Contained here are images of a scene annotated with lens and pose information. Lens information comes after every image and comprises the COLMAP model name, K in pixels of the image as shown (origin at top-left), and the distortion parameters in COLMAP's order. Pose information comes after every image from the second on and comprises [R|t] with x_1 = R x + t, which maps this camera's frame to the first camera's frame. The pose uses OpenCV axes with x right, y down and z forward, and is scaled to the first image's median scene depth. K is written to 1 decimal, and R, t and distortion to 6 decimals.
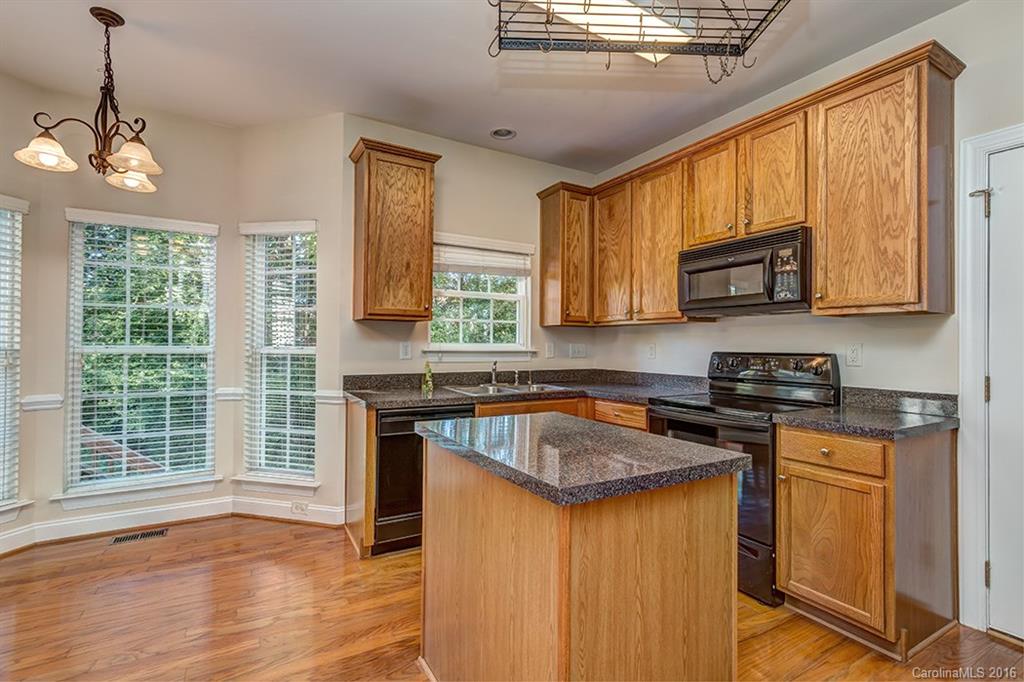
lens RADIAL K [[474.9, 0, 483.8], [0, 474.9, 340.6], [0, 0, 1]] dist [0.002574, -0.001508]
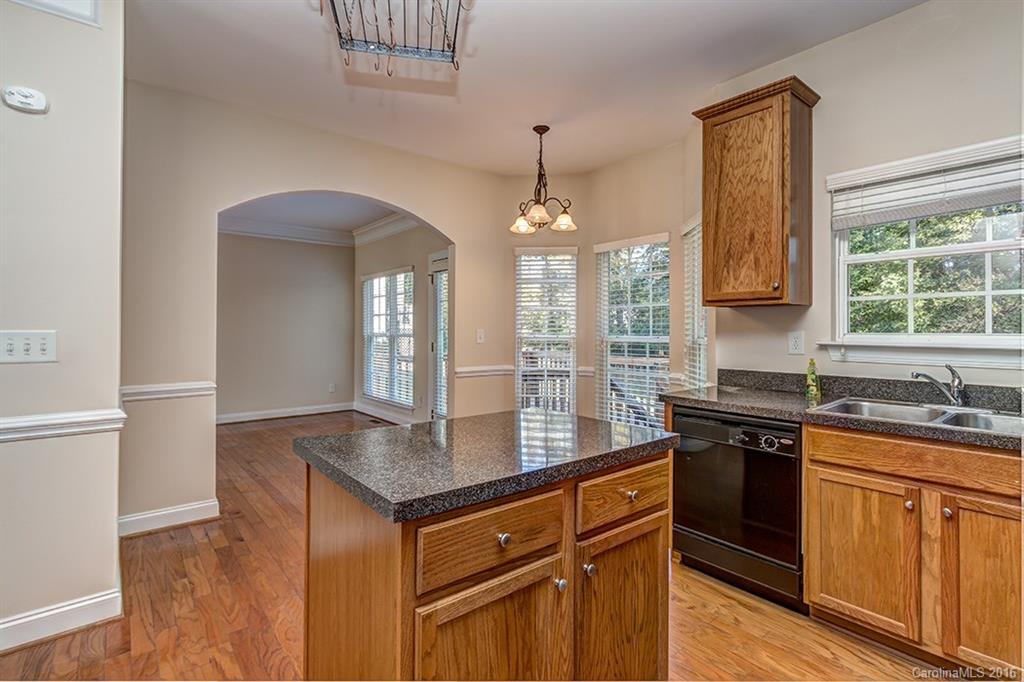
lens RADIAL K [[474.9, 0, 509.0], [0, 474.9, 332.7], [0, 0, 1]] dist [0.002574, -0.001508]
pose [[0.187548, -0.003894, -0.982248, 0.555728], [0.002380, 0.999991, -0.003510, 0.006148], [0.982253, -0.001680, 0.187555, 0.442886]]
